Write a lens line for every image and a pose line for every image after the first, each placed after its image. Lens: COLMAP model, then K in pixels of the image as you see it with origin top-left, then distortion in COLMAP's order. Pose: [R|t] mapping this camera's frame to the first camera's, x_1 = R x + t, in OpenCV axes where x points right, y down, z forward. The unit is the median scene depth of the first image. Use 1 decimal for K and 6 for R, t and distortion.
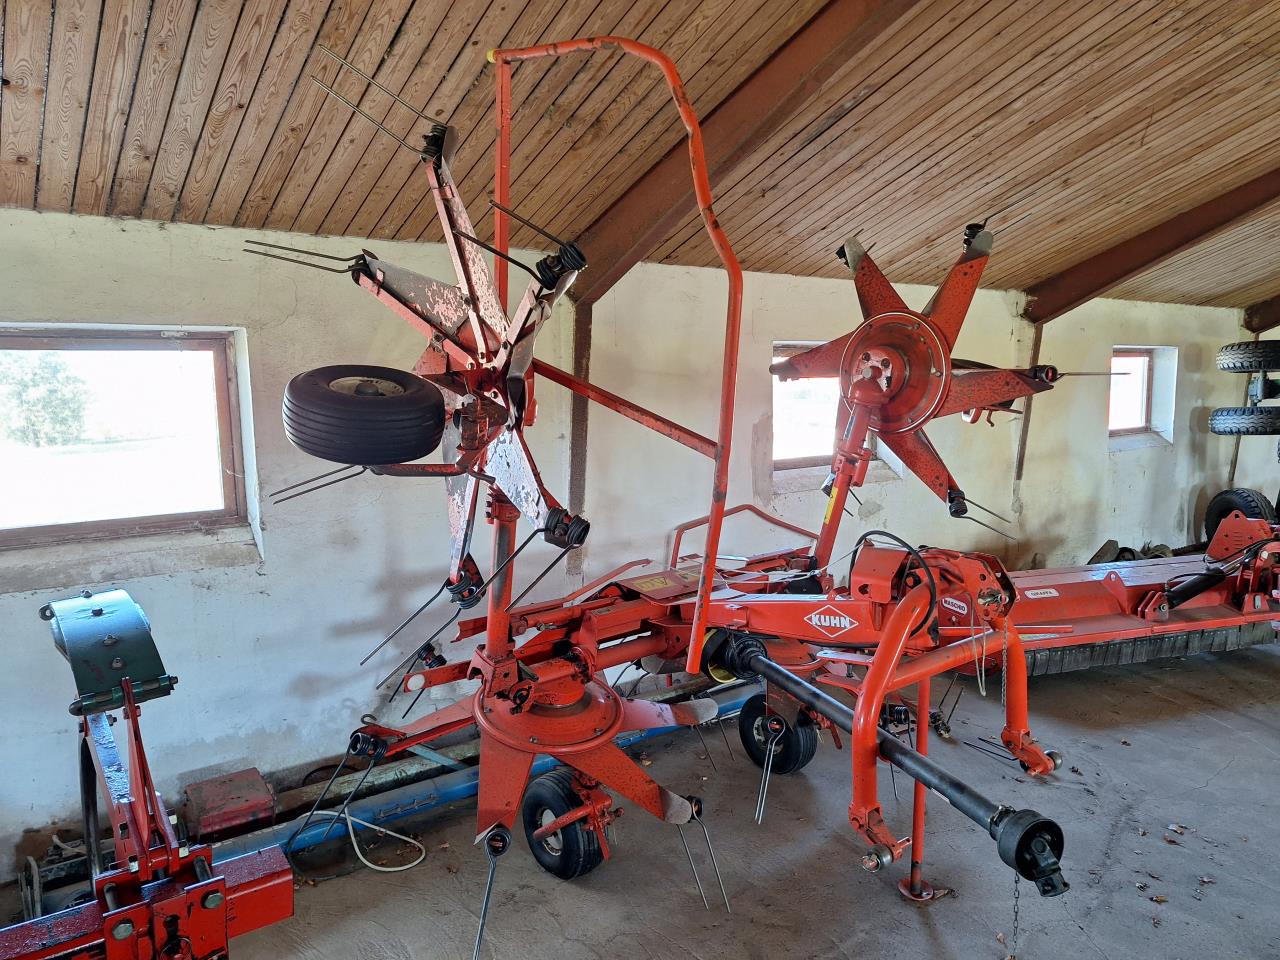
lens RADIAL K [[837.6, 0, 641.1], [0, 837.6, 479.1], [0, 0, 1]] dist [-0.005844, -0.003800]
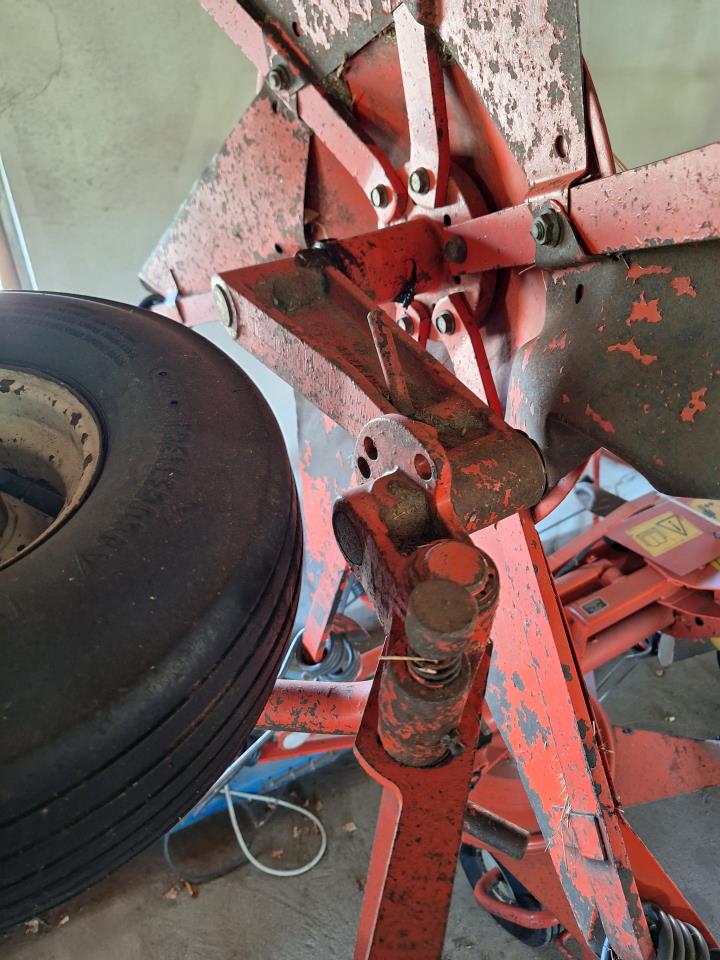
lens RADIAL K [[628.2, 0, 358.5], [0, 628.2, 477.4], [0, 0, 1]] dist [-0.005844, -0.003800]
pose [[0.985855, 0.143265, -0.086973, -0.171230], [-0.073061, 0.834401, 0.546294, -0.175458], [0.150835, -0.532212, 0.833066, 0.720615]]
